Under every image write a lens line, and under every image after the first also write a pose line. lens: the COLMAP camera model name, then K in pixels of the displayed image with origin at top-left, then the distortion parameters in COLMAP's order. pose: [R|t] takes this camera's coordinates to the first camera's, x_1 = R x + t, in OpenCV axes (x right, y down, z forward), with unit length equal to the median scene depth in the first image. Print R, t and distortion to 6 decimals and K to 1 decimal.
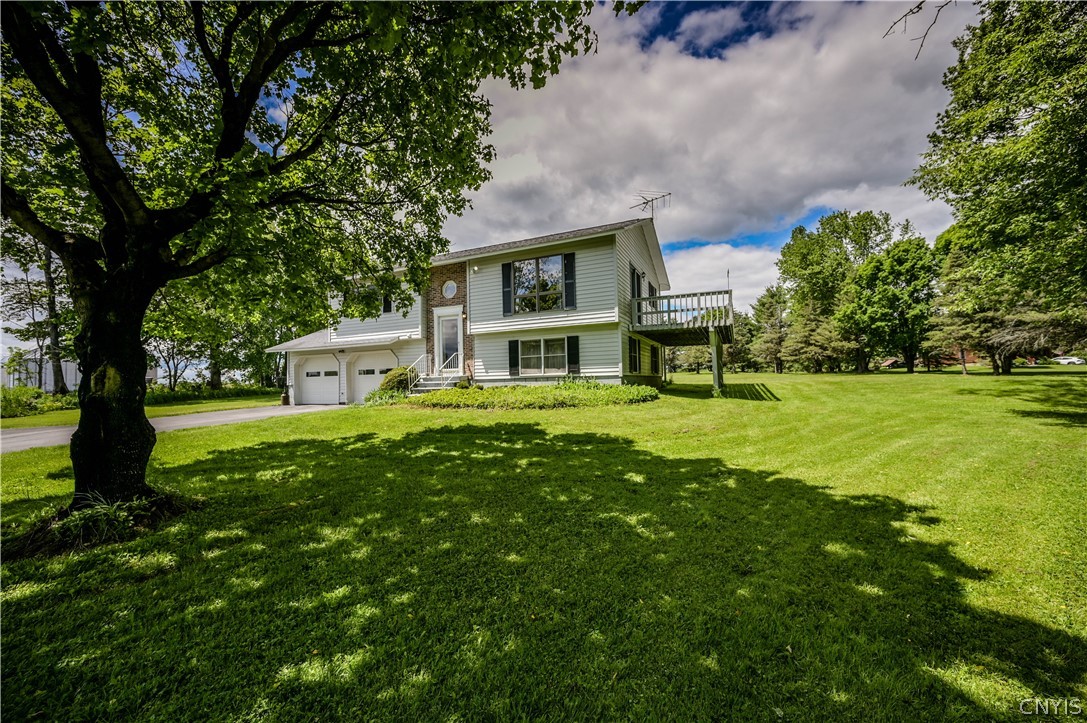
lens RADIAL K [[427.9, 0, 551.0], [0, 427.9, 368.3], [0, 0, 1]] dist [0.000697, 0.000106]
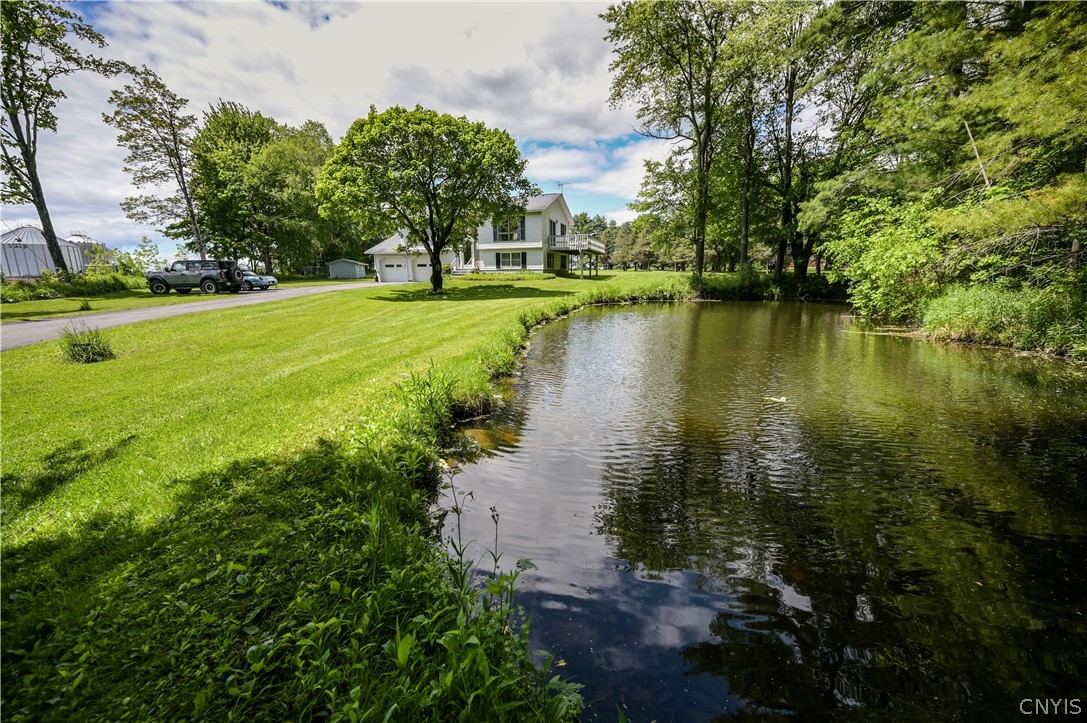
lens RADIAL K [[427.9, 0, 551.0], [0, 427.9, 368.3], [0, 0, 1]] dist [0.000697, 0.000106]
pose [[0.993594, -0.005644, 0.112868, -0.052004], [-0.021543, 0.970976, 0.238205, -0.012728], [-0.110936, -0.239111, 0.964634, -1.084769]]
